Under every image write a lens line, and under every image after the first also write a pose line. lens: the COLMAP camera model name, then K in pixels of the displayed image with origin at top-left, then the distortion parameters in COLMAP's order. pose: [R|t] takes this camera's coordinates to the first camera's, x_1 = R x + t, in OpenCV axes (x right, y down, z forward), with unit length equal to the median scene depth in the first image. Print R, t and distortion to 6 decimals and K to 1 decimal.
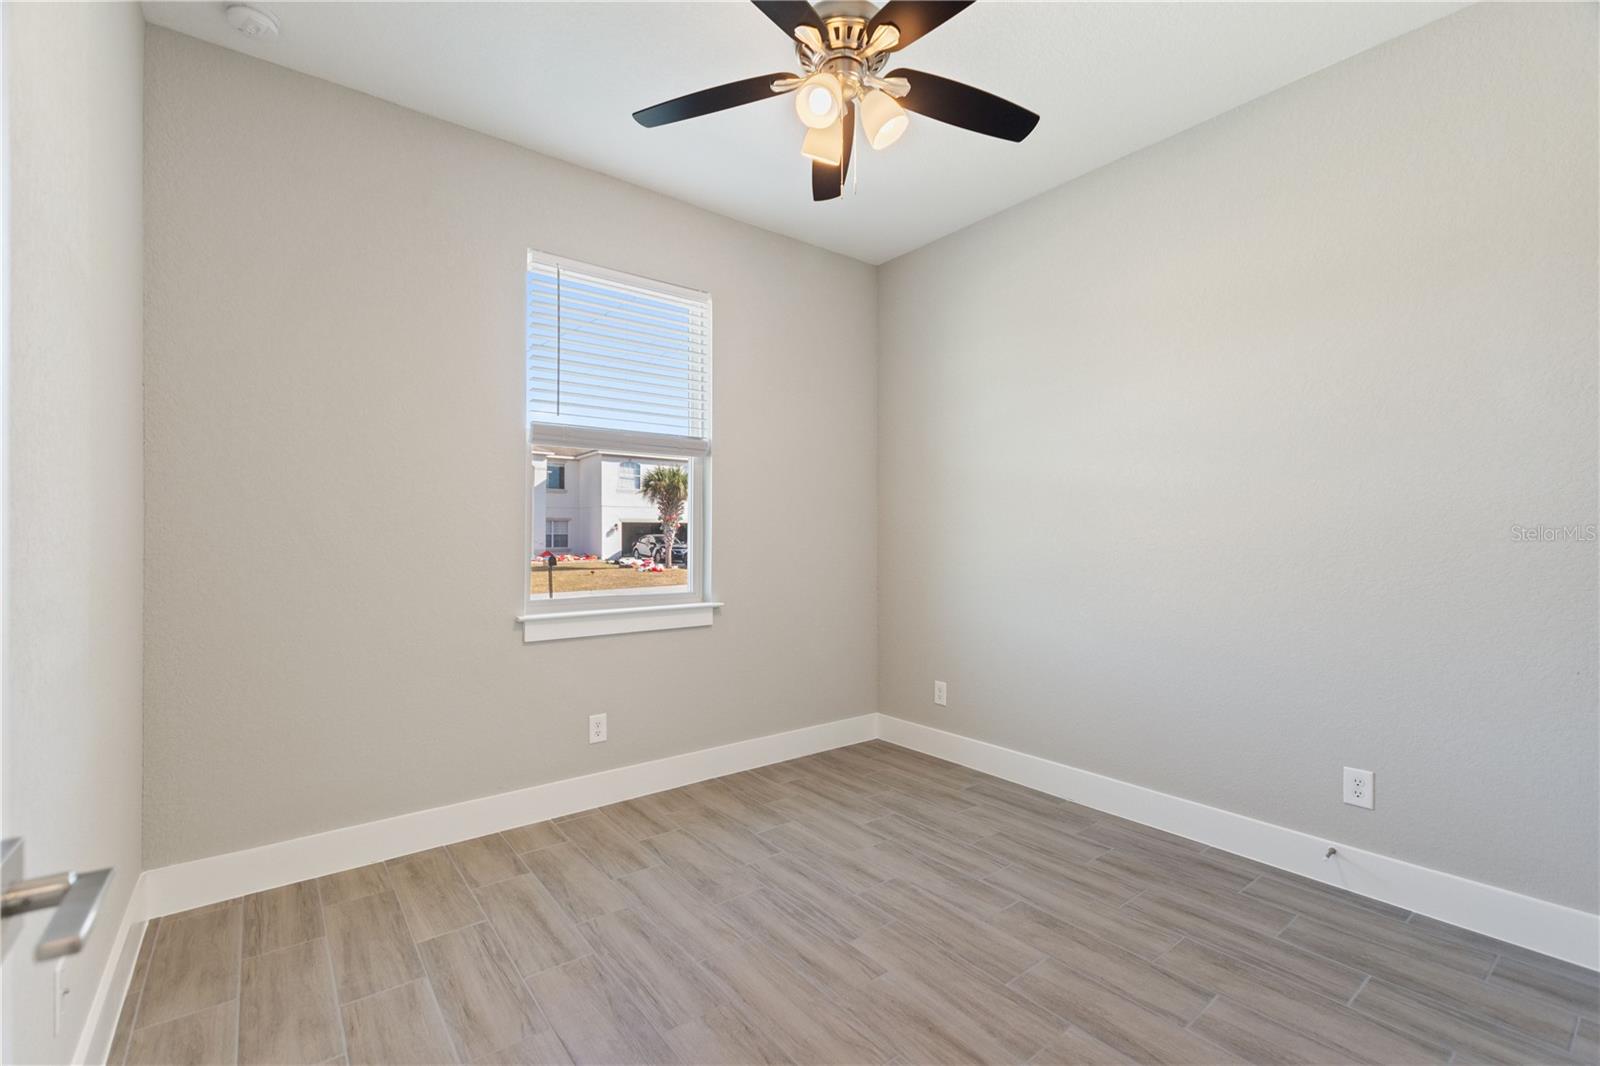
lens RADIAL K [[695.6, 0, 804.3], [0, 695.6, 531.2], [0, 0, 1]] dist [0.001754, 0.000497]
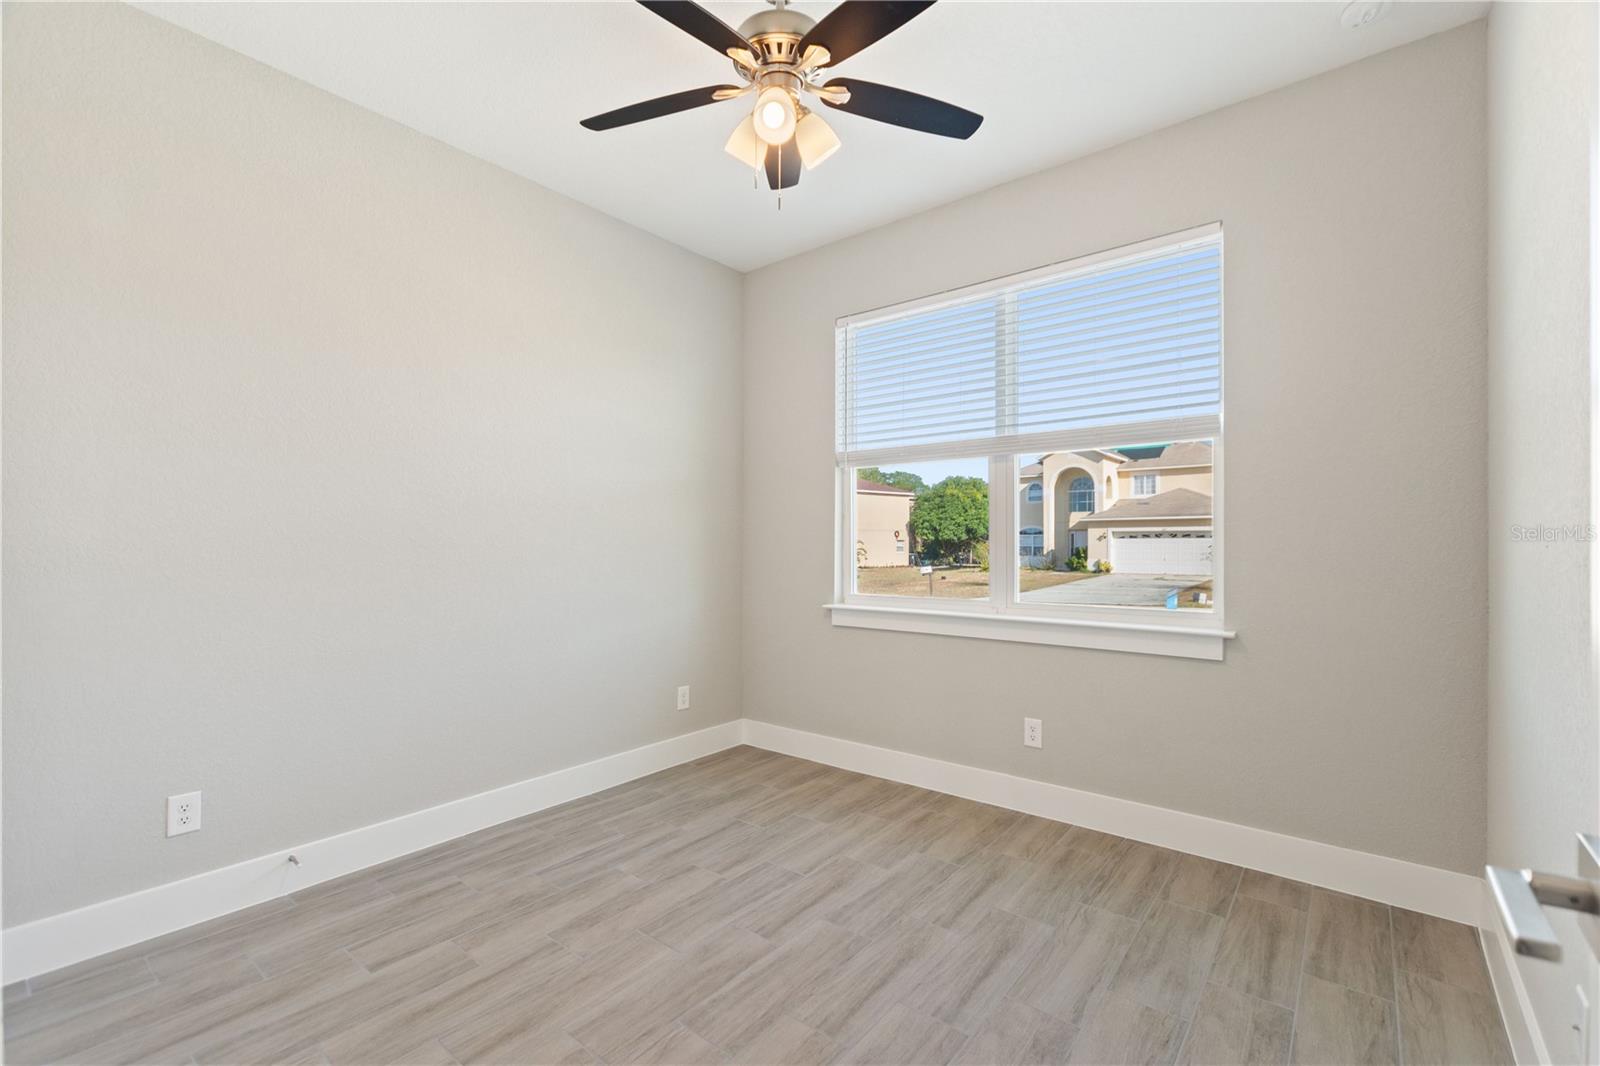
lens RADIAL K [[695.9, 0, 782.3], [0, 695.9, 544.6], [0, 0, 1]] dist [-0.001050, -0.000182]
pose [[0.206962, 0.007682, -0.978319, 0.322546], [0.013382, 0.999853, 0.010682, -0.002703], [0.978257, -0.015302, 0.206829, 0.242173]]
